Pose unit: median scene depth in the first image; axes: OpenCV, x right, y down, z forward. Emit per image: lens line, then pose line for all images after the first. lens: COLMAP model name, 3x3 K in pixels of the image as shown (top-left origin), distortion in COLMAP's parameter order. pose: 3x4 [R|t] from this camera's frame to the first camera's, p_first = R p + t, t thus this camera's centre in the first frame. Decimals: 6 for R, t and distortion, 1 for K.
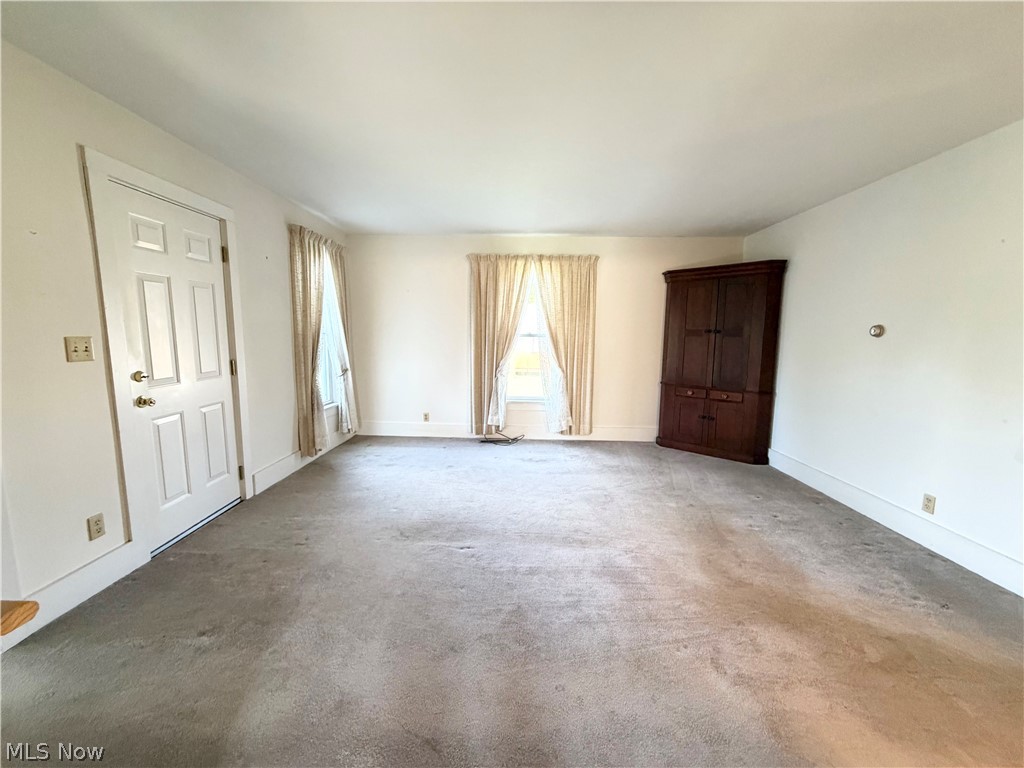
lens RADIAL K [[412.1, 0, 510.3], [0, 412.1, 385.8], [0, 0, 1]] dist [-0.002335, 0.000319]
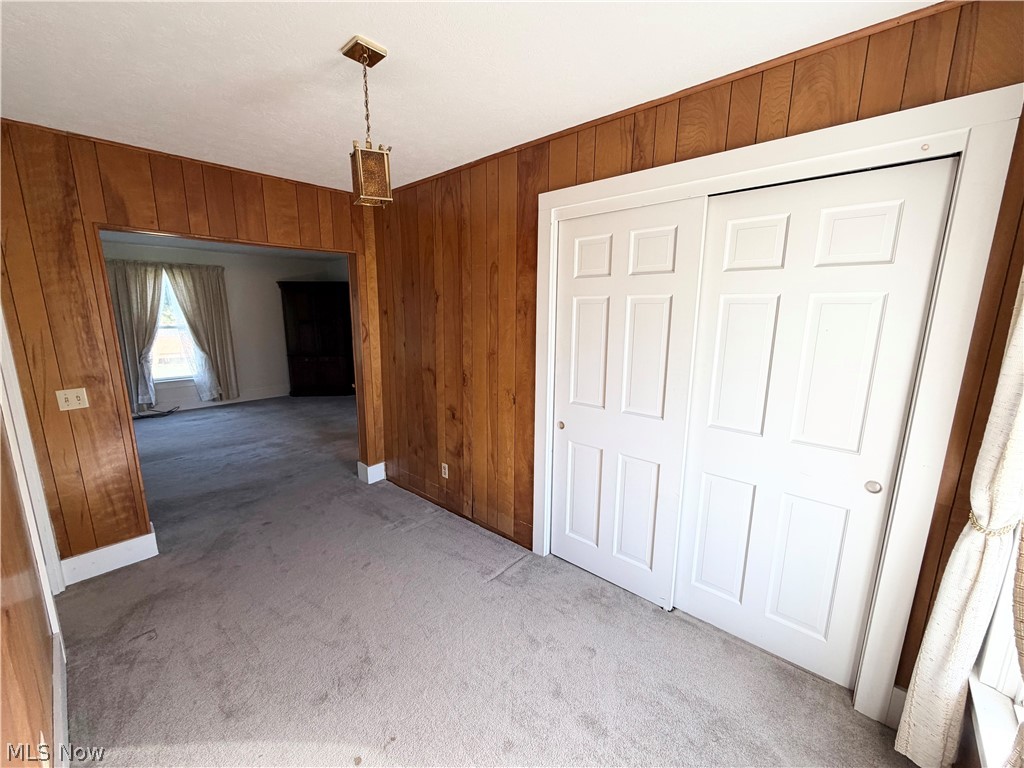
lens RADIAL K [[412.1, 0, 511.6], [0, 412.1, 387.4], [0, 0, 1]] dist [-0.002335, 0.000319]
pose [[0.666347, -0.147163, 0.730975, -0.207770], [0.097965, 0.989111, 0.109828, 0.022949], [-0.739178, -0.001574, 0.673508, -0.629376]]
